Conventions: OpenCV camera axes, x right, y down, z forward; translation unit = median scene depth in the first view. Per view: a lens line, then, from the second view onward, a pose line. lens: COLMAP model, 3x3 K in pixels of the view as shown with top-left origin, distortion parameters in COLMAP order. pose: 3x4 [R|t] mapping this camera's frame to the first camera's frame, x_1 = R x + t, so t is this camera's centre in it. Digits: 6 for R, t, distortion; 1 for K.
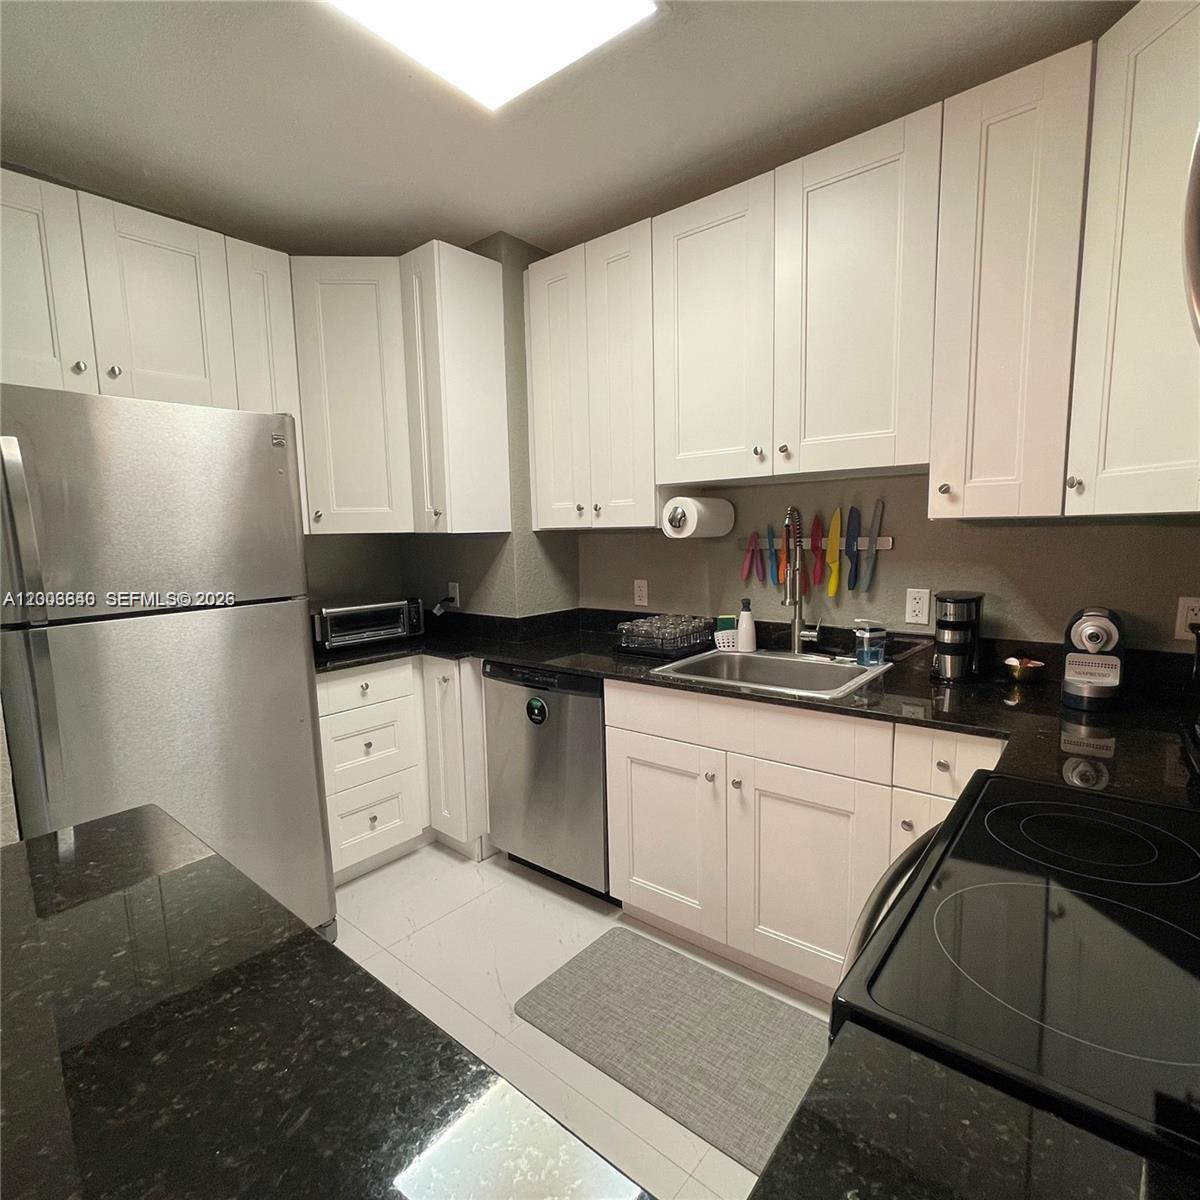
lens RADIAL K [[653.2, 0, 594.5], [0, 653.2, 603.5], [0, 0, 1]] dist [0.005961, -0.000101]
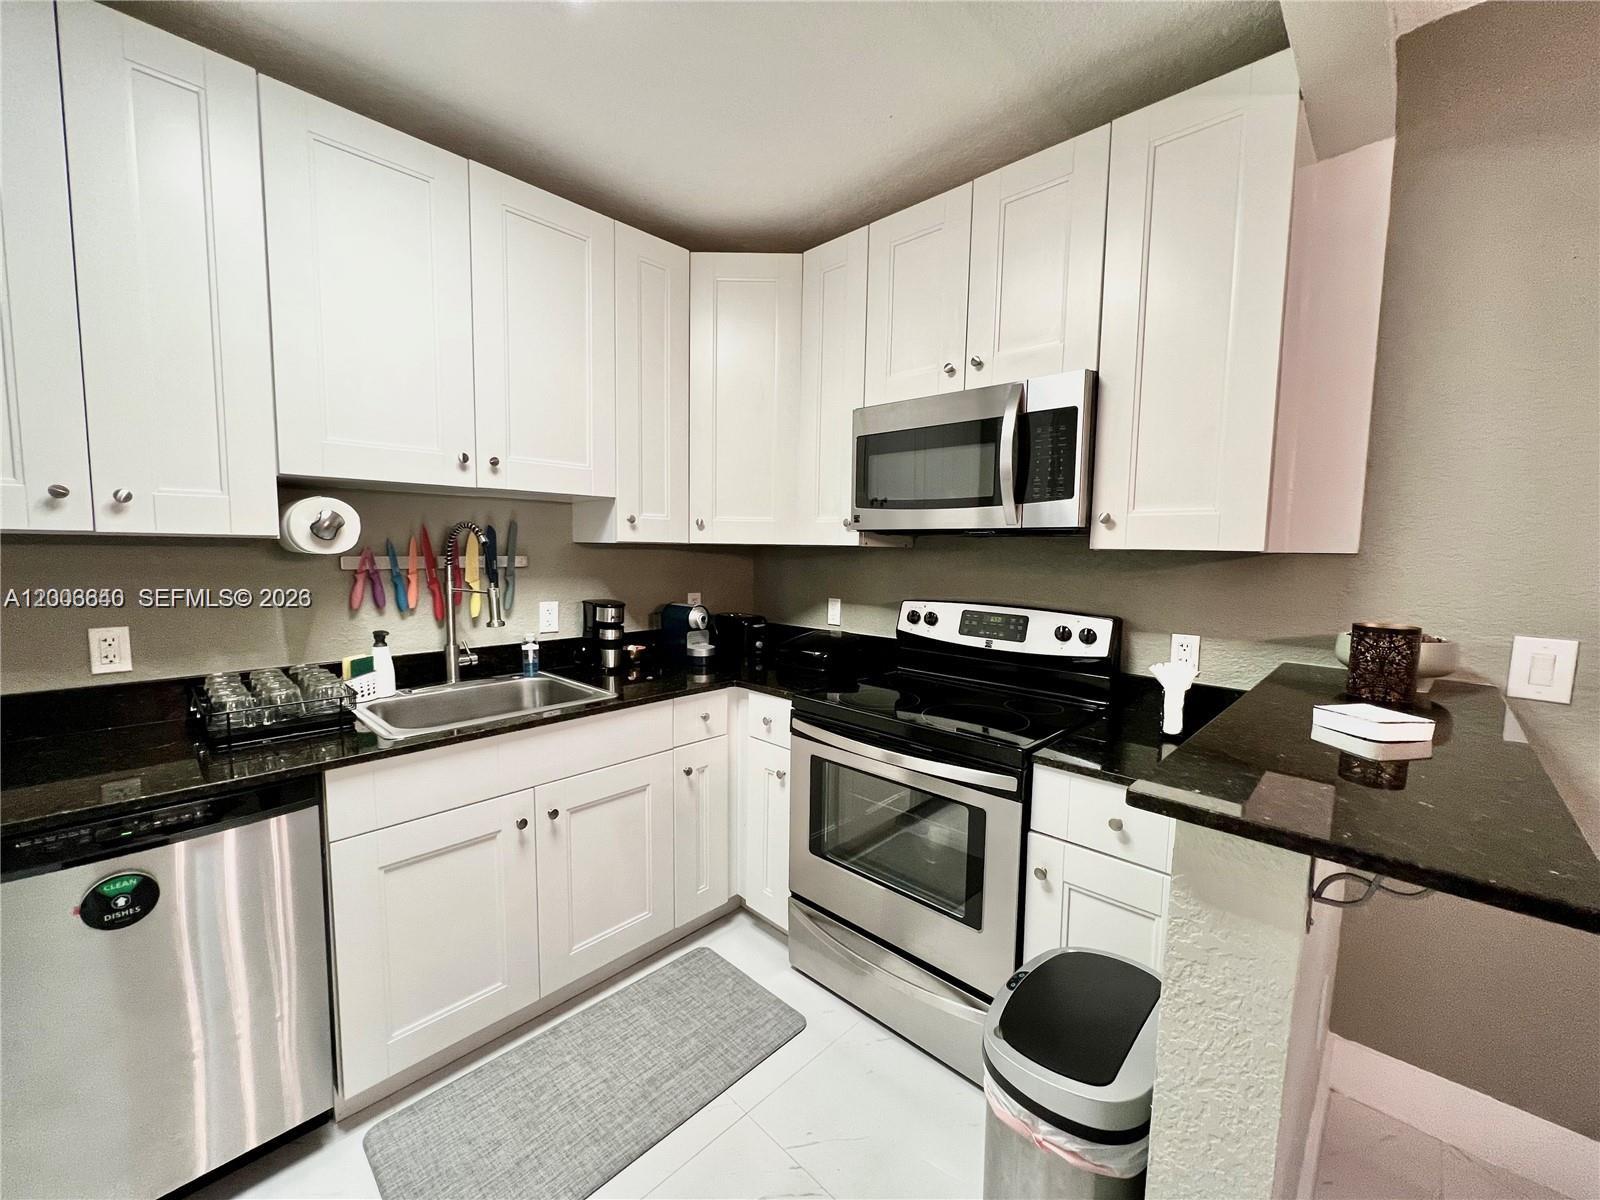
lens RADIAL K [[646.0, 0, 789.3], [0, 646.0, 602.7], [0, 0, 1]] dist [0.000319, -0.000133]
pose [[0.067657, -0.061642, 0.995803, -0.575264], [0.099117, 0.993567, 0.054770, -0.038774], [-0.992773, 0.094996, 0.073332, 0.482844]]
